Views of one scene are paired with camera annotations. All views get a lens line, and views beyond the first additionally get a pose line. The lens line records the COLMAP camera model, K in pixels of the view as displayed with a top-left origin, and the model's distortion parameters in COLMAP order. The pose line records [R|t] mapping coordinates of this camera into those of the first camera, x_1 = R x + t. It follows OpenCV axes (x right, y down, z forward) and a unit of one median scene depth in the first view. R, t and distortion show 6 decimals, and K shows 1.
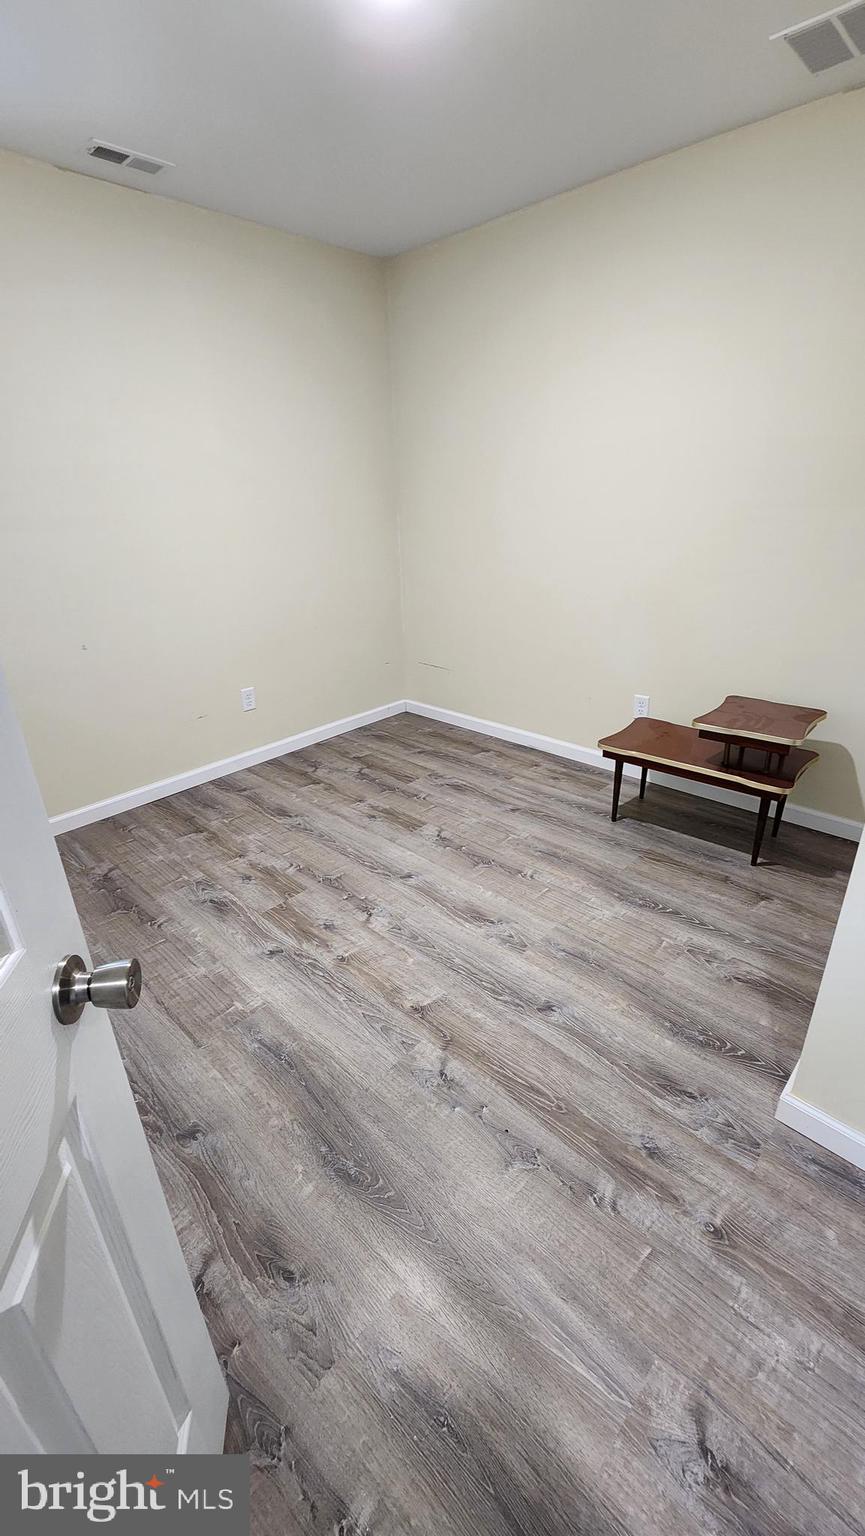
lens RADIAL K [[636.5, 0, 430.9], [0, 636.5, 773.9], [0, 0, 1]] dist [-0.002449, -0.000730]
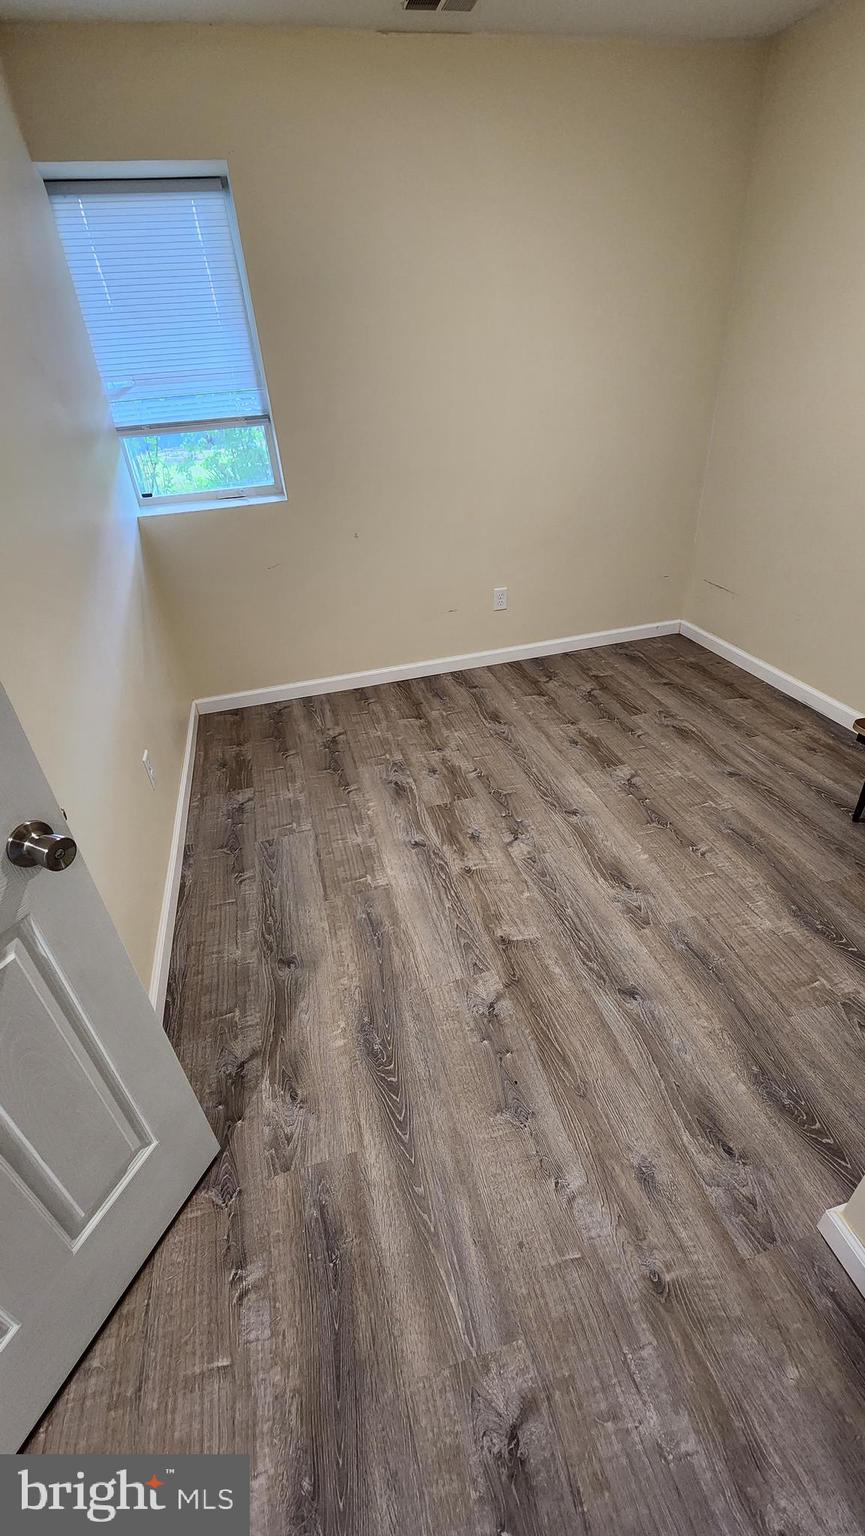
lens RADIAL K [[636.5, 0, 430.9], [0, 636.5, 773.9], [0, 0, 1]] dist [-0.002449, -0.000730]
pose [[0.848821, 0.262668, -0.458811, 0.224681], [-0.178527, 0.959276, 0.218900, -0.074696], [0.497625, -0.103897, 0.861148, 0.067792]]
